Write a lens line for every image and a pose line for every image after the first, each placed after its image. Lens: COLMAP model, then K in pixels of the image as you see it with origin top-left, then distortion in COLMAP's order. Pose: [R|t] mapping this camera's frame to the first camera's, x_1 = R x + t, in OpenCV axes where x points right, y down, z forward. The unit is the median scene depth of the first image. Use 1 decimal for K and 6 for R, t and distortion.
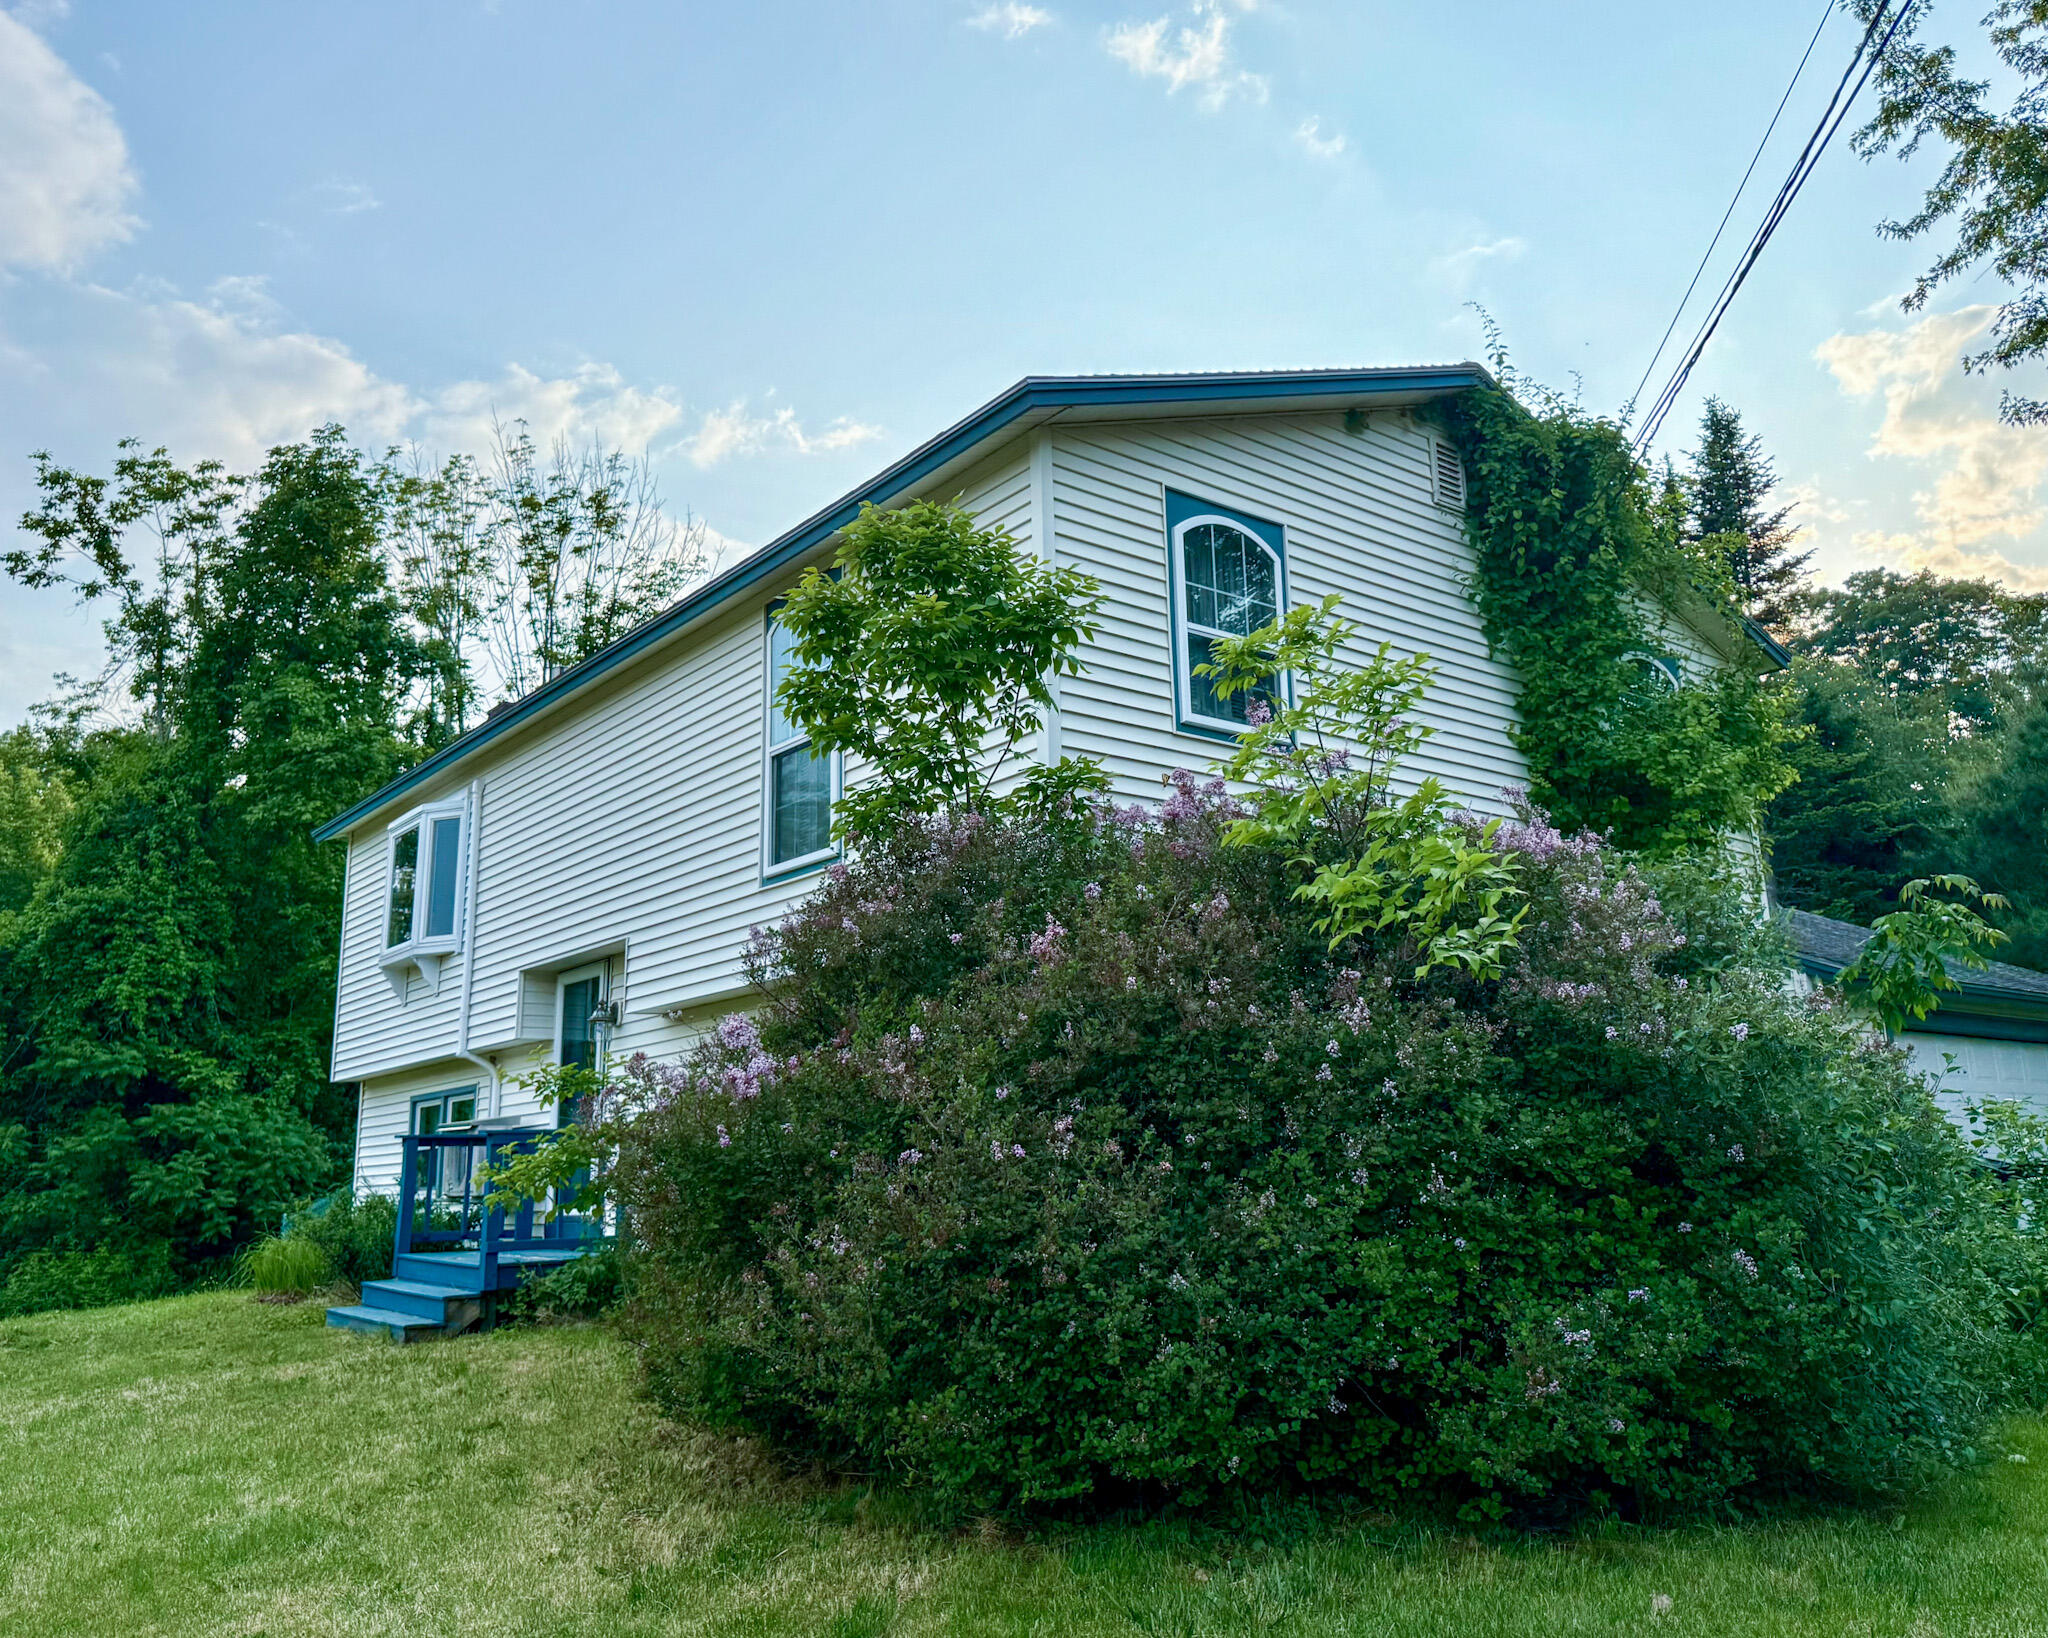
lens RADIAL K [[1535.4, 0, 1055.0], [0, 1535.4, 776.4], [0, 0, 1]] dist [0.002506, -0.069914]
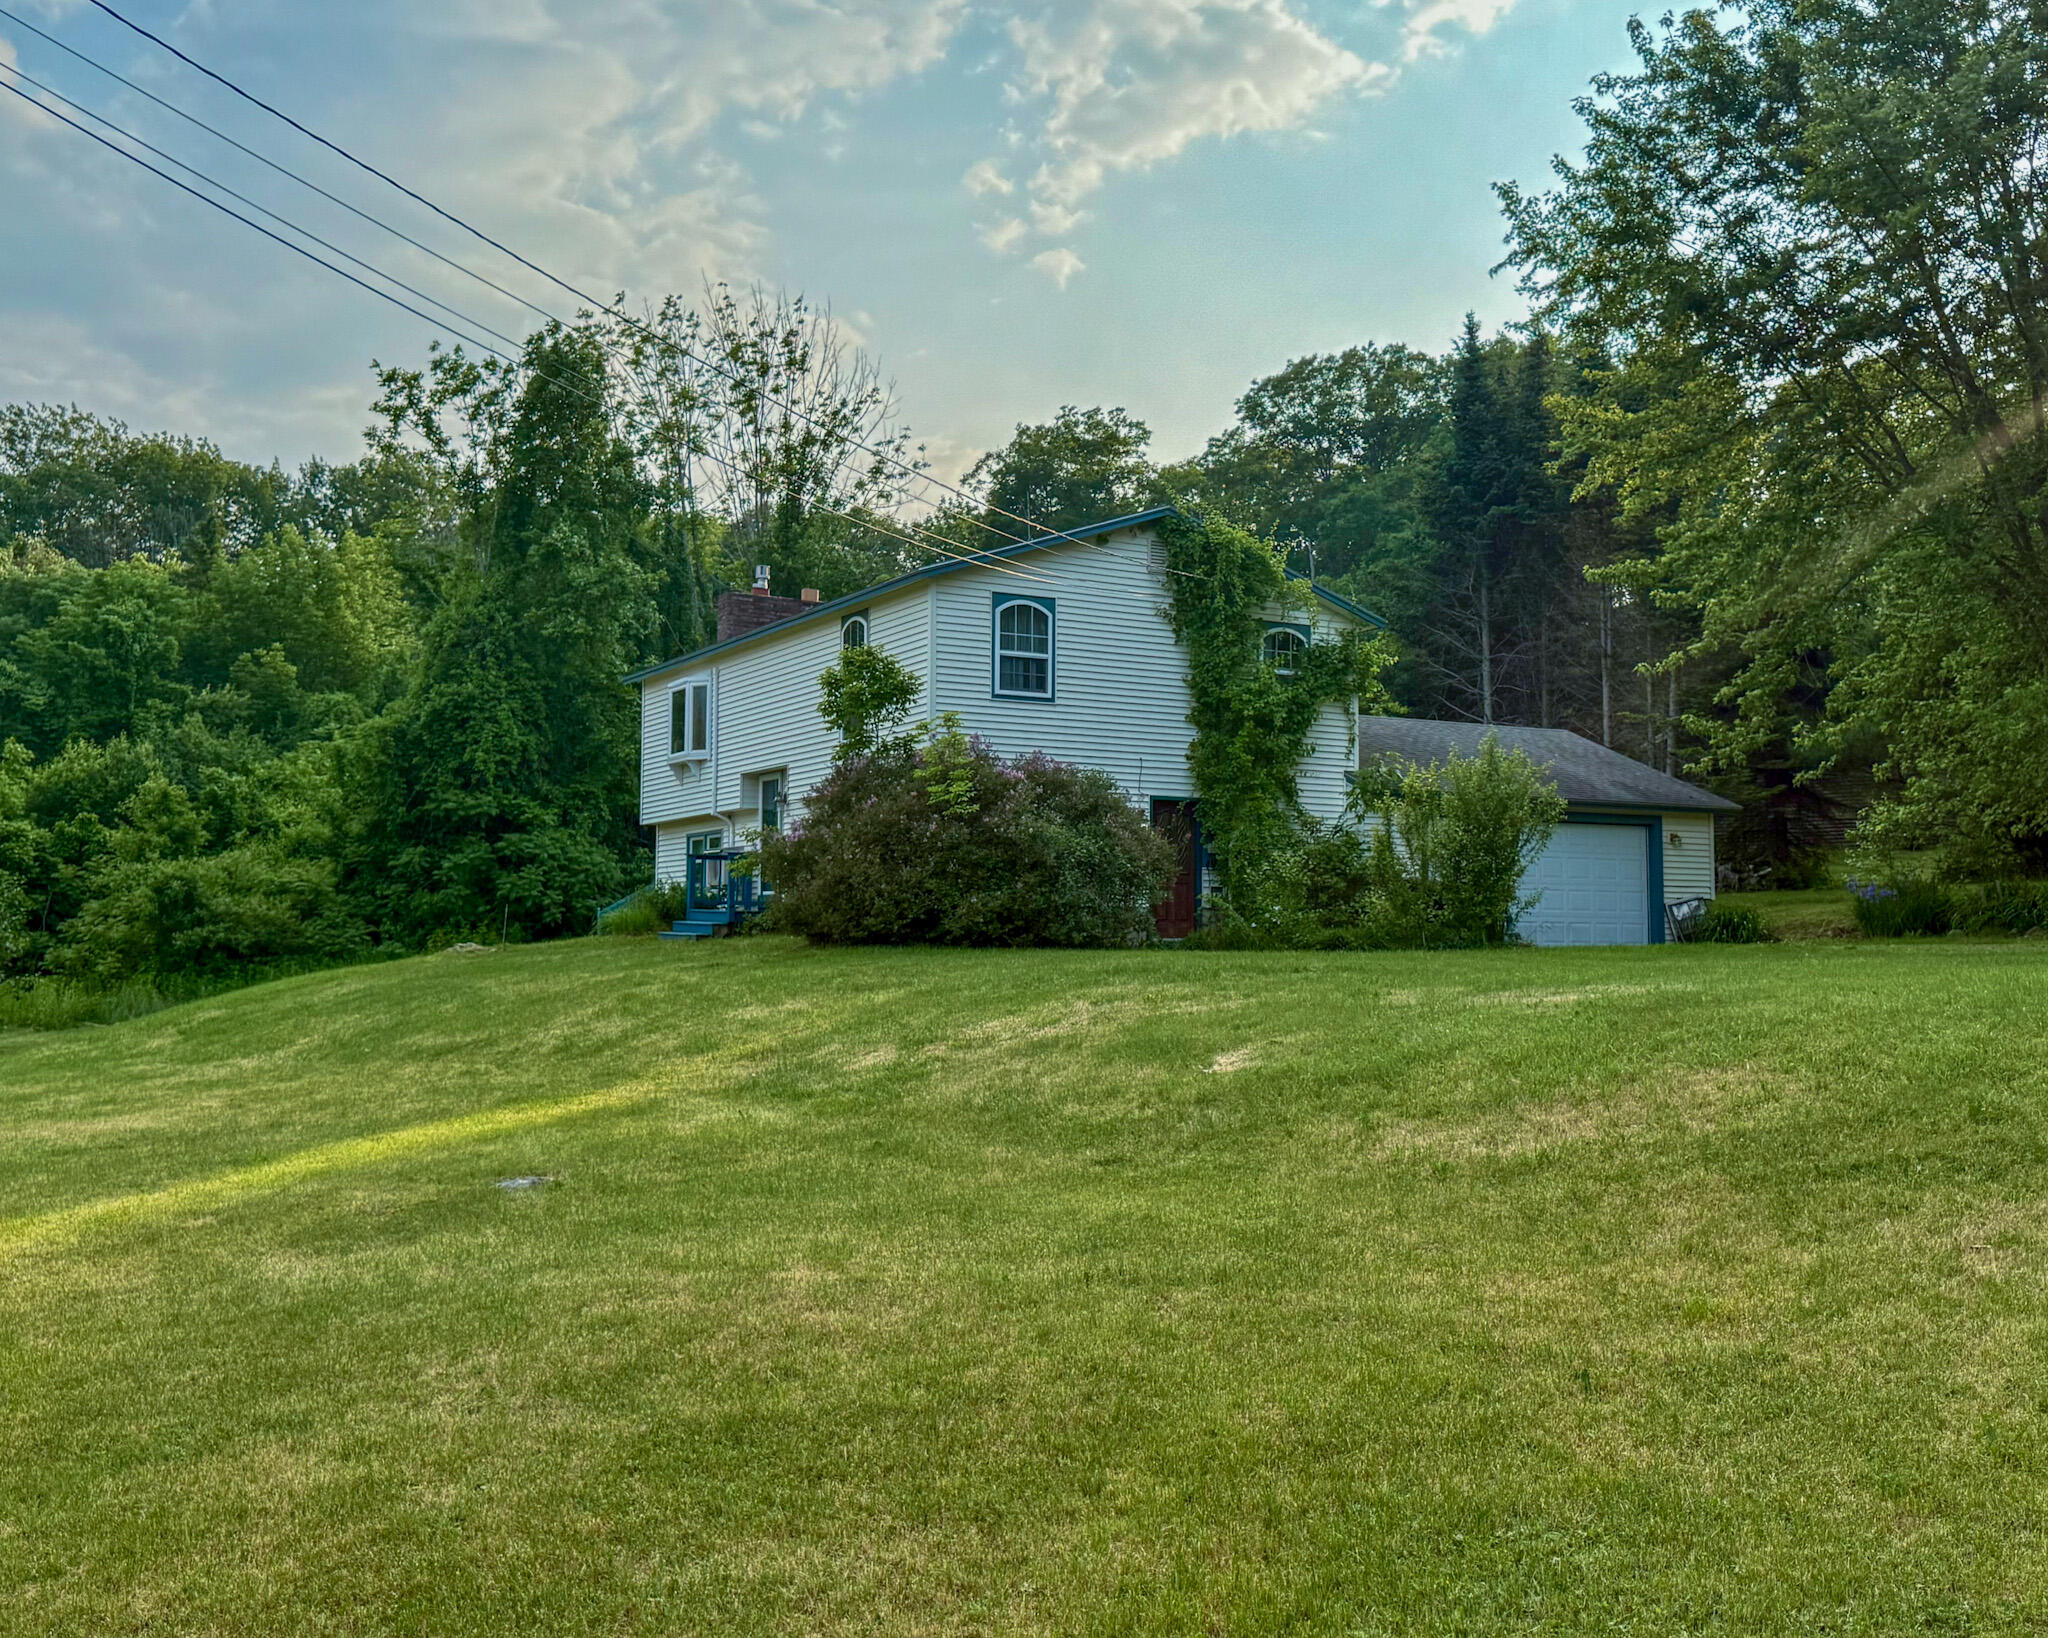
lens RADIAL K [[1908.3, 0, 1024.0], [0, 1908.3, 819.0], [0, 0, 1]] dist [0.152939, -0.294323]
pose [[0.981395, 0.026023, -0.190229, 0.258457], [0.011452, 0.981075, 0.193289, -0.155395], [0.191659, -0.191872, 0.962524, -0.708142]]
